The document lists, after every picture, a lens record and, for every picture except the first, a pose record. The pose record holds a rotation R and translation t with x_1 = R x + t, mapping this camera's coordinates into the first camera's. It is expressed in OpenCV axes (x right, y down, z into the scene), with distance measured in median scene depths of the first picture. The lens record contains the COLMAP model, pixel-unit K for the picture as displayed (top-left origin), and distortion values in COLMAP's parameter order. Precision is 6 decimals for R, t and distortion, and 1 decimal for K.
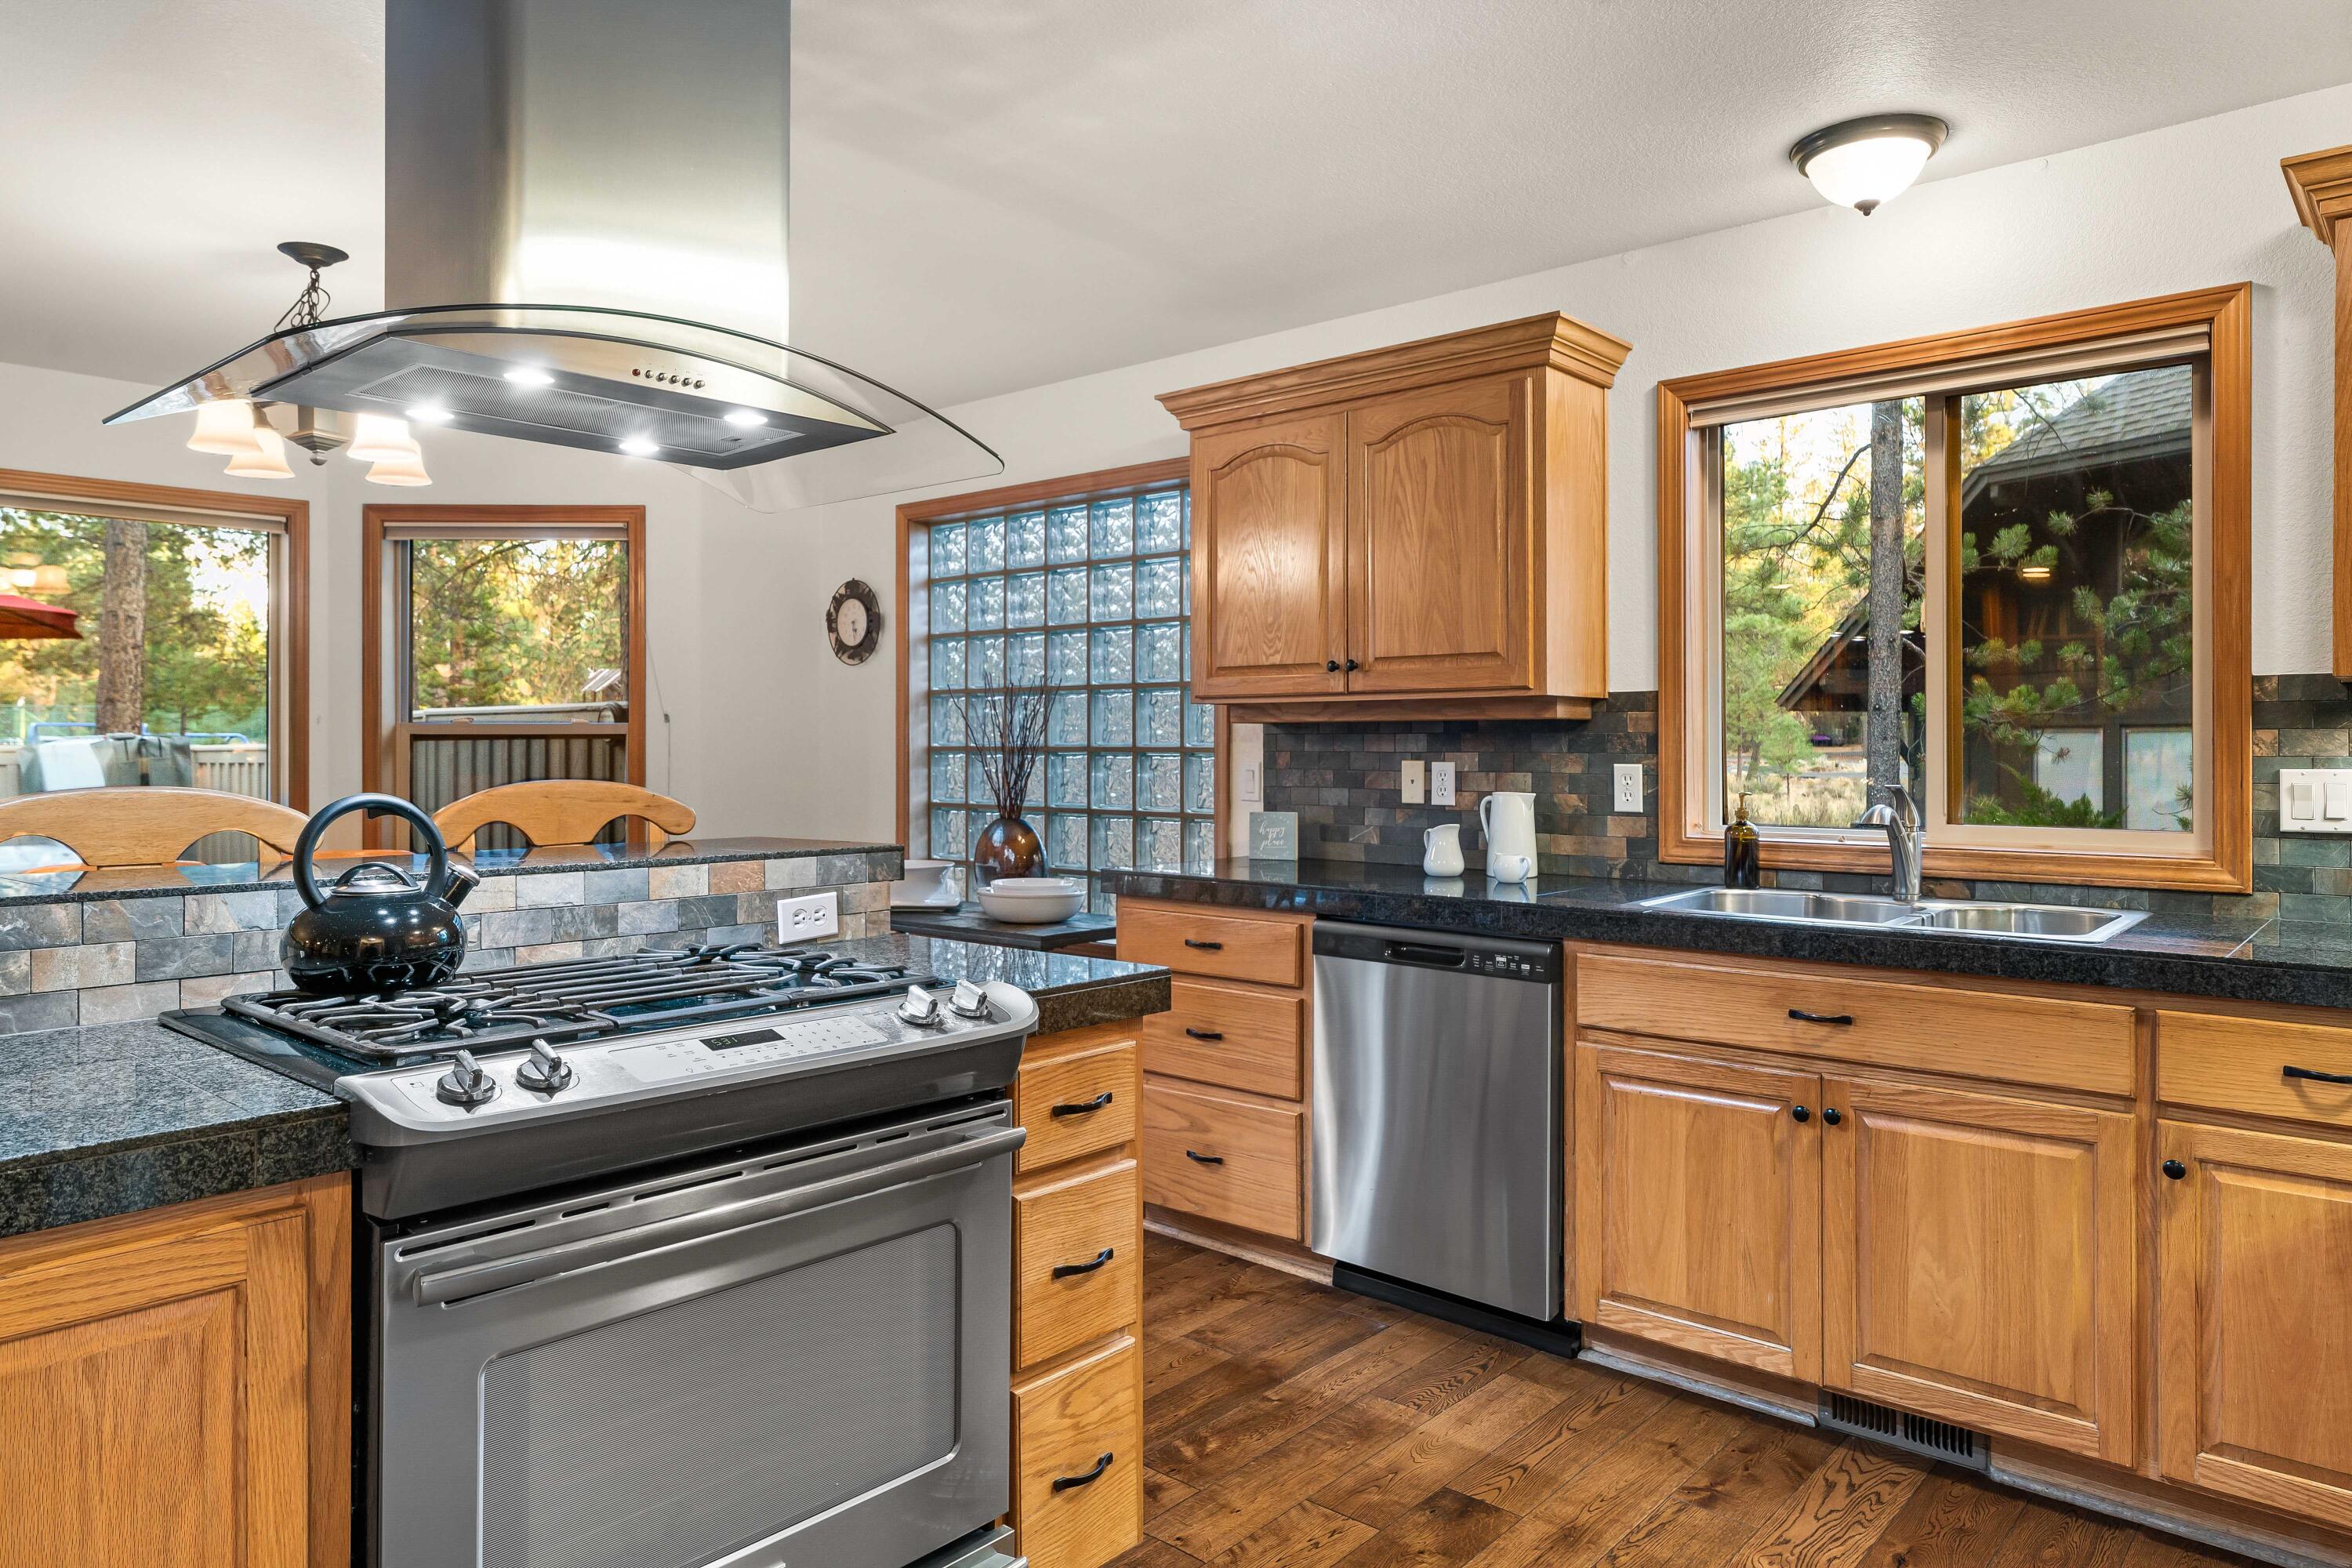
lens RADIAL K [[1507.2, 0, 1174.6], [0, 1507.2, 739.9], [0, 0, 1]] dist [-0.000249, 0.006512]
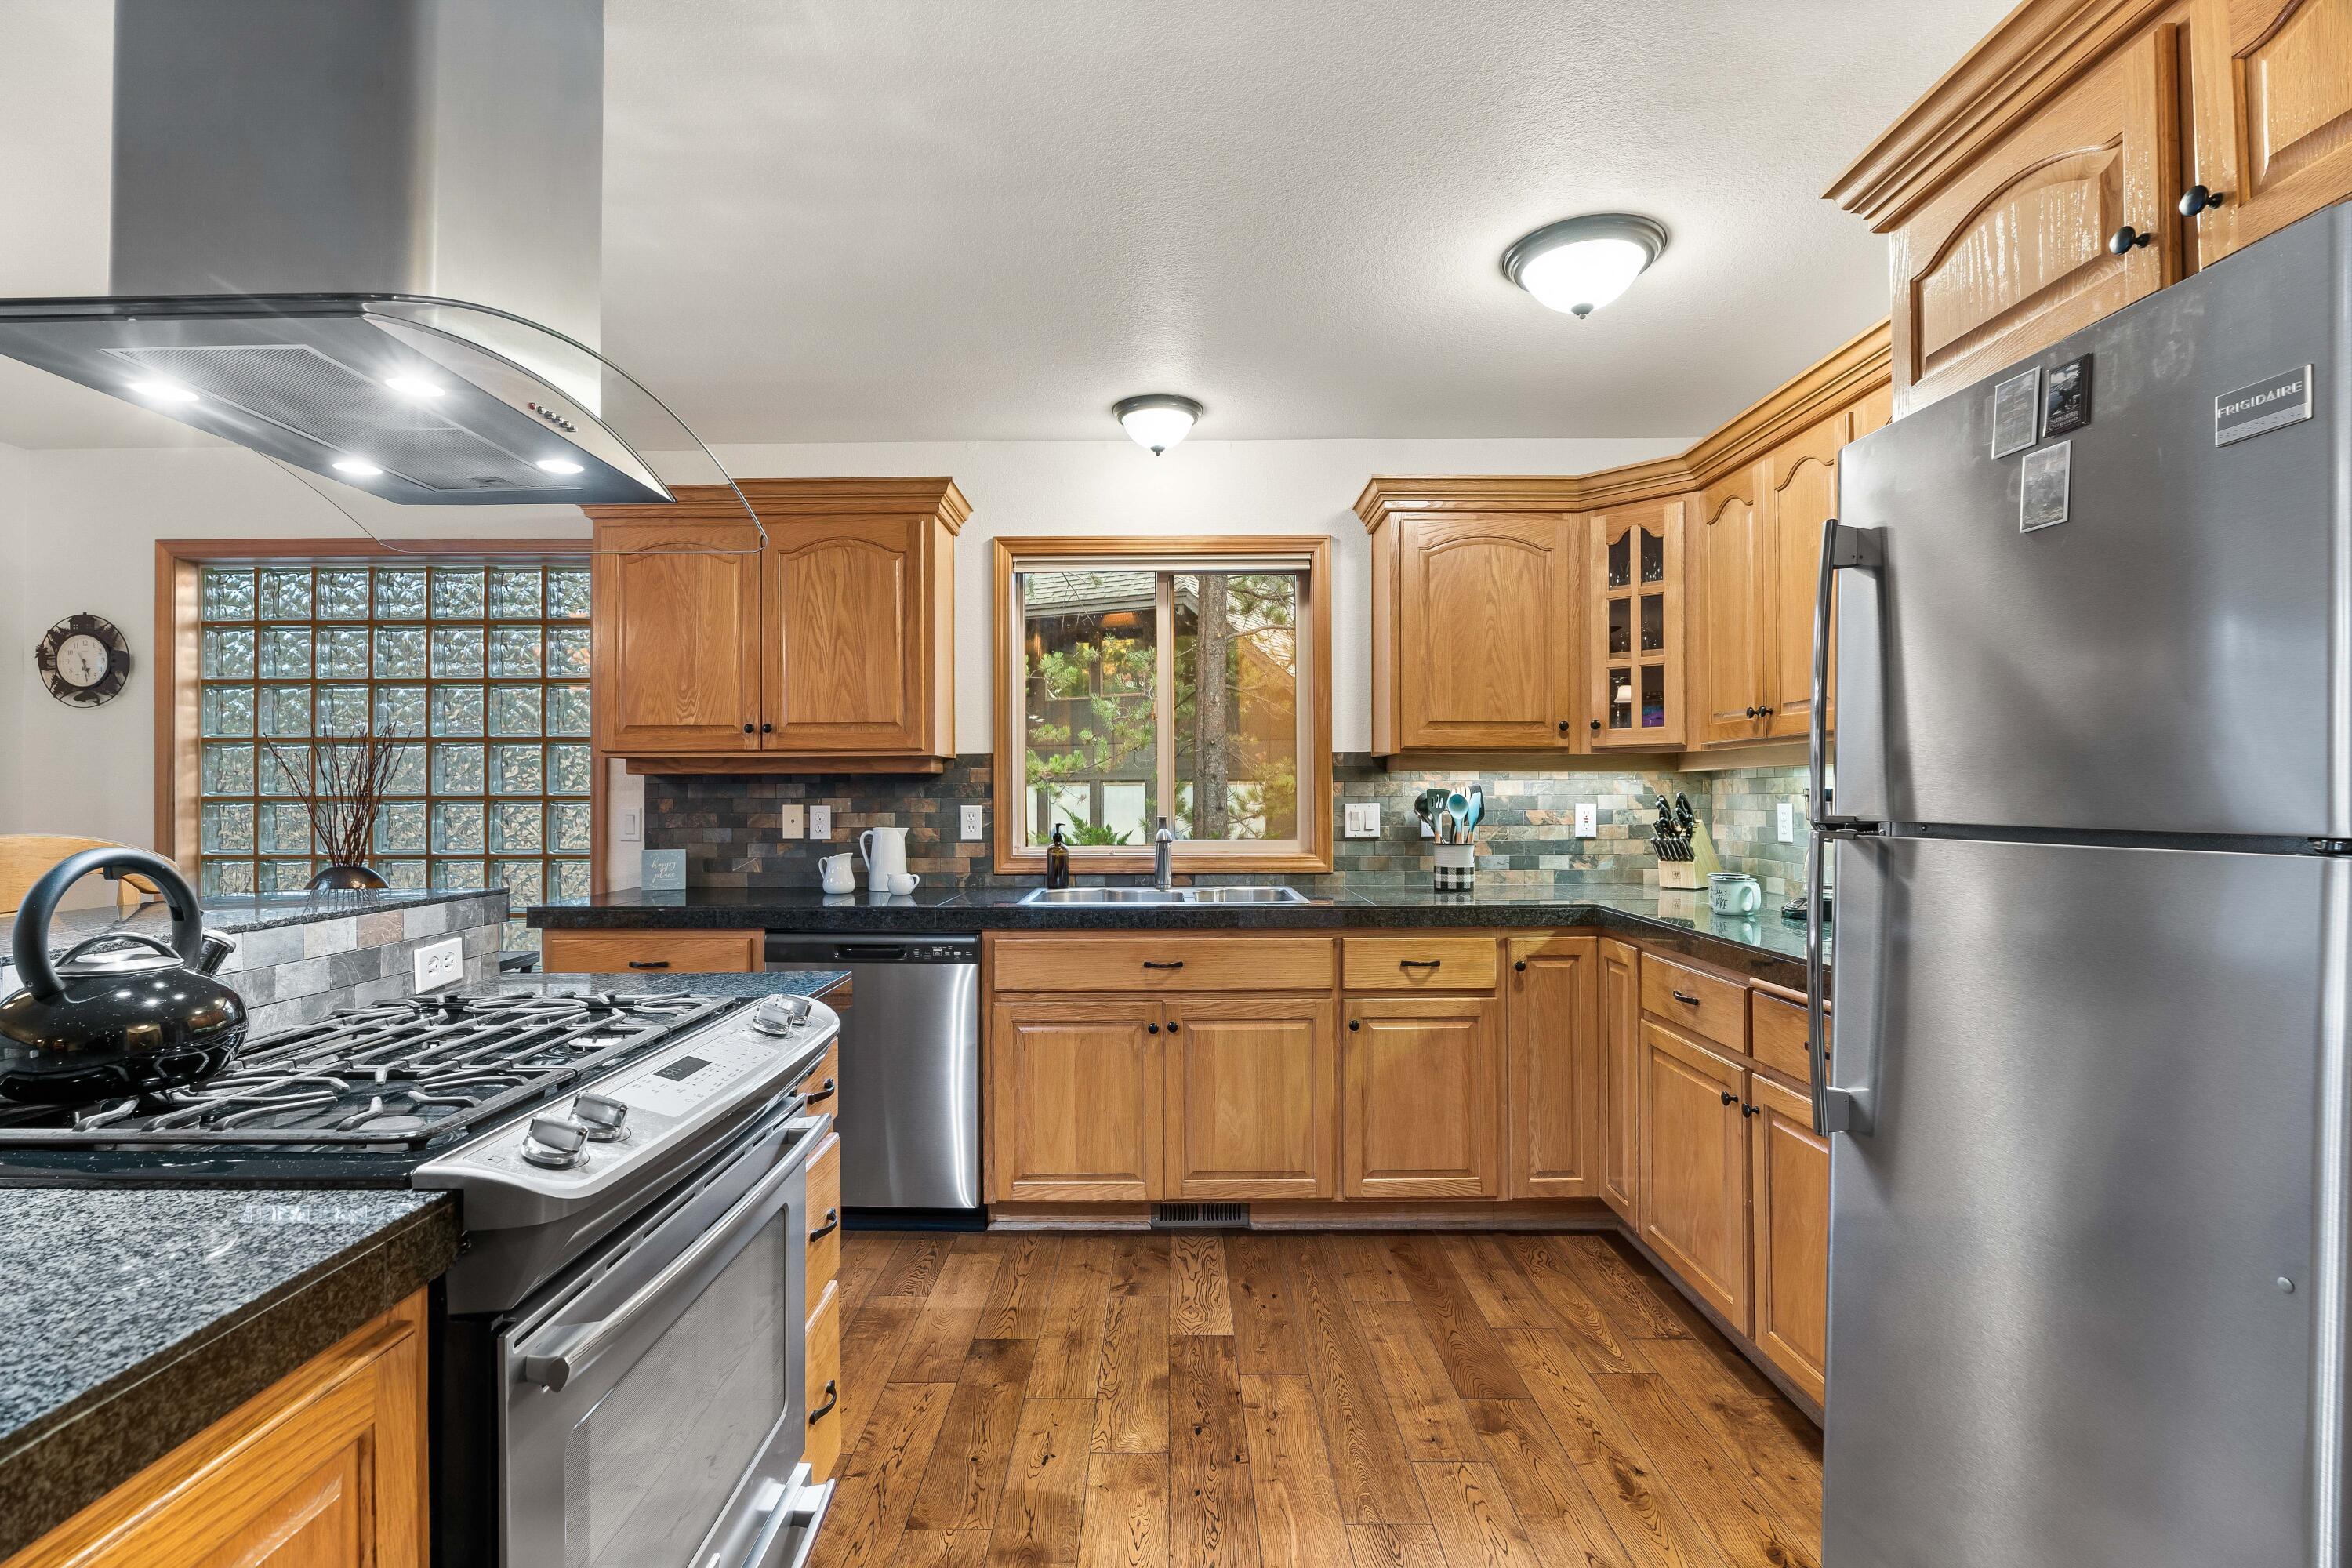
lens RADIAL K [[1126.0, 0, 1176.0], [0, 1126.0, 784.0], [0, 0, 1]] dist [-0.013308, 0.001064]
pose [[0.749432, 0.002825, 0.662075, -0.300399], [0.001667, 0.999980, -0.006154, 0.003462], [-0.662079, 0.005715, 0.749412, 0.104624]]
